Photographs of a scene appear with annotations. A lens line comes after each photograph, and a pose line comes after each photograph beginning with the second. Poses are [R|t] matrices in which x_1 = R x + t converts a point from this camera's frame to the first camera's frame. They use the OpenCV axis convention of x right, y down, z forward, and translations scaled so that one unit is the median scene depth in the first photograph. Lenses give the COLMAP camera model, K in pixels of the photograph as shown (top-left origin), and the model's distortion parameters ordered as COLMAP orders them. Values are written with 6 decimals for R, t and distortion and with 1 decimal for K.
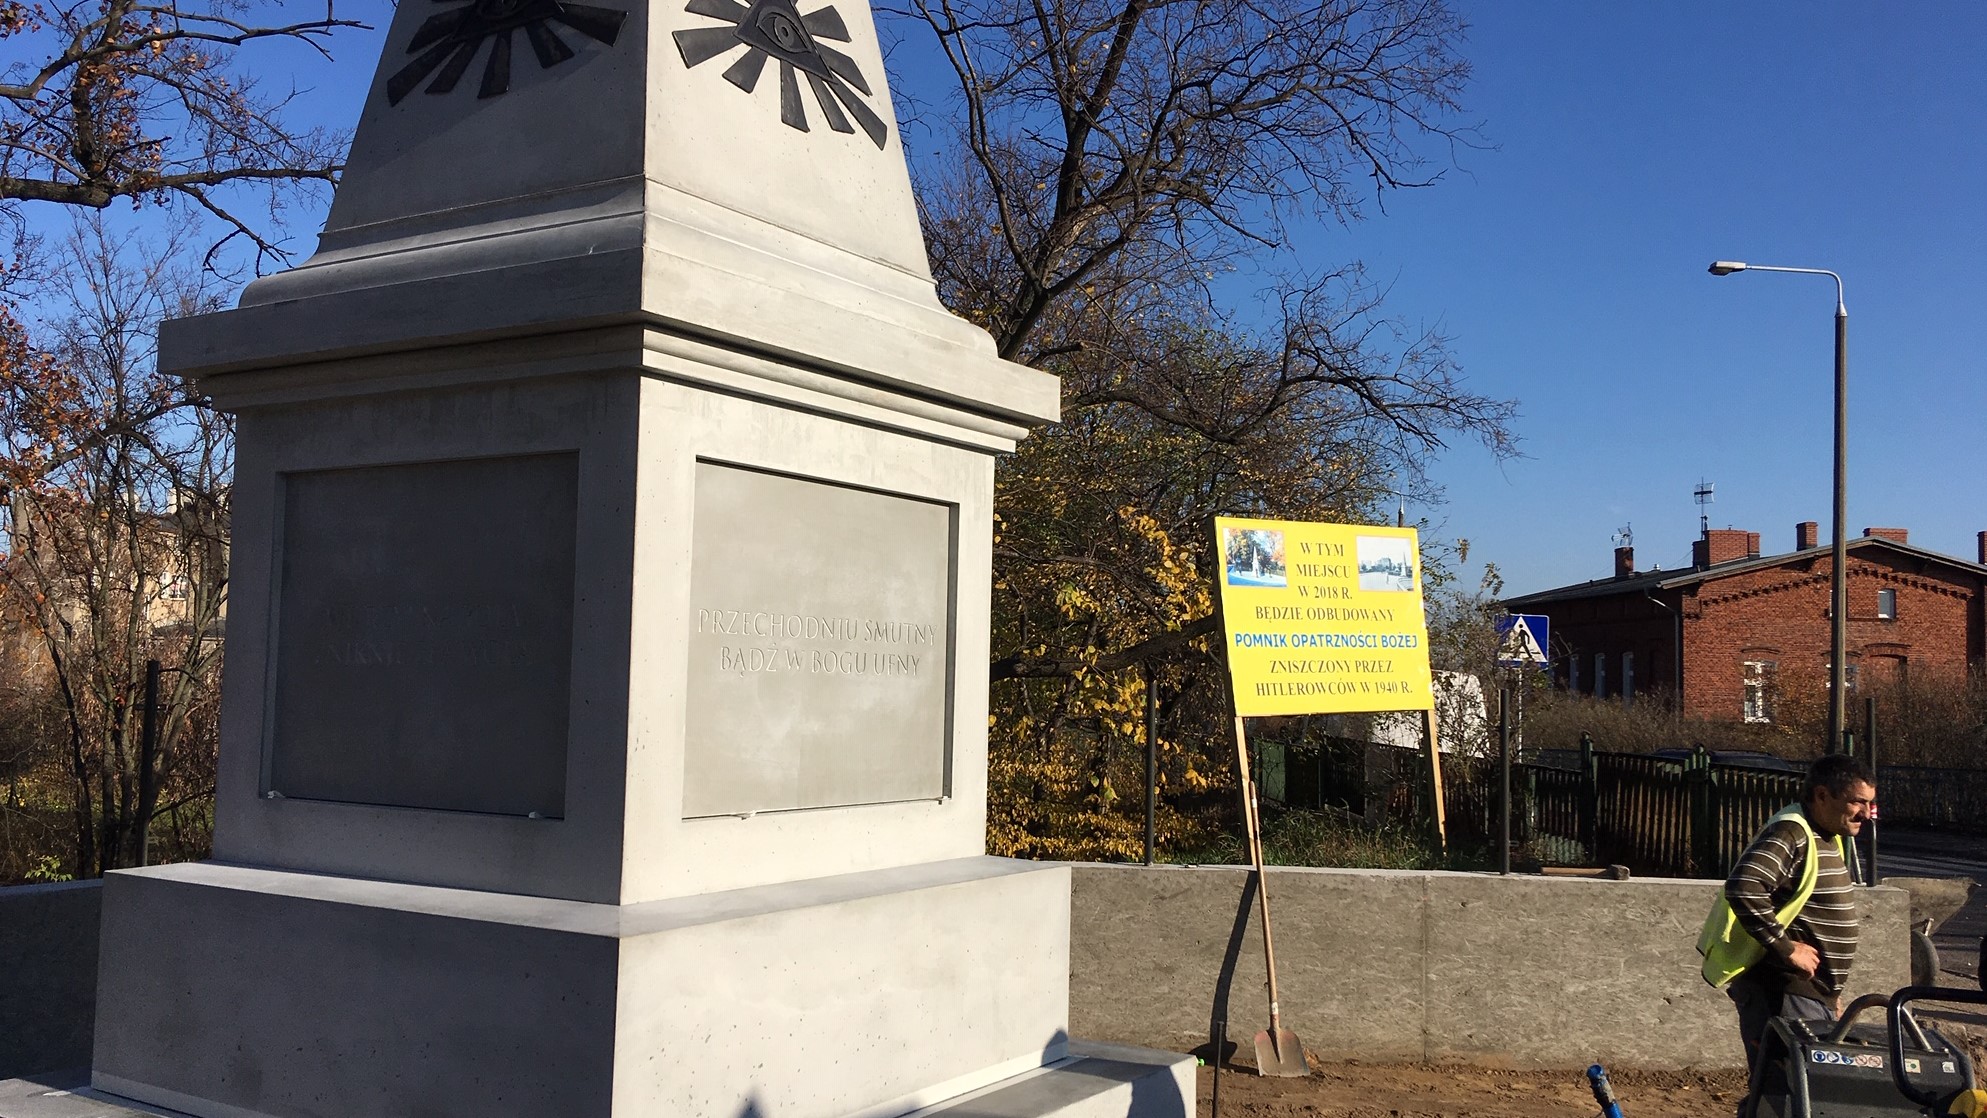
lens RADIAL K [[1674.7, 0, 994.7], [0, 1674.7, 584.8], [0, 0, 1]] dist [0.100772, -0.155475]
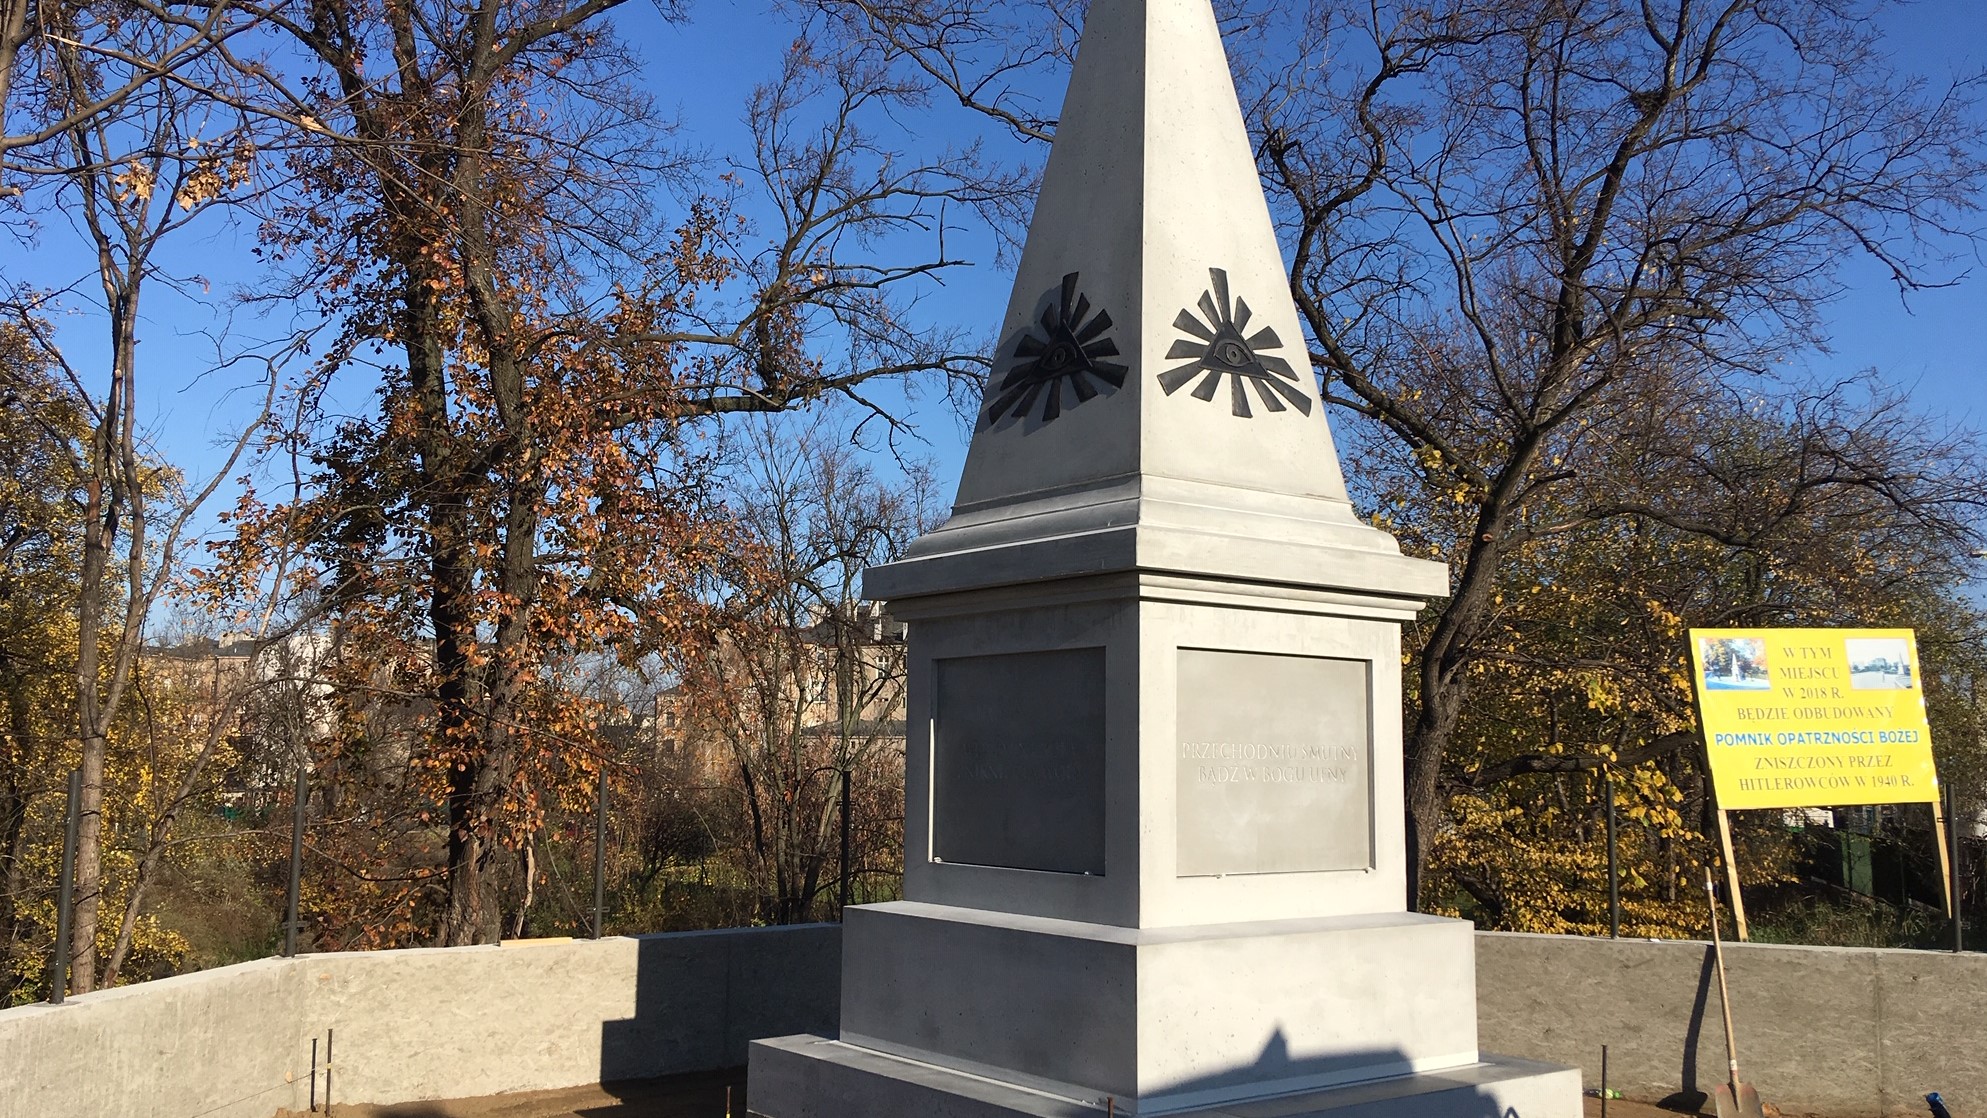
lens RADIAL K [[1674.7, 0, 994.7], [0, 1674.7, 584.8], [0, 0, 1]] dist [0.100772, -0.155475]
pose [[0.940785, -0.049547, -0.335363, 0.096208], [0.031696, 0.997784, -0.058500, -0.023311], [0.337518, 0.044406, 0.940271, -0.271390]]
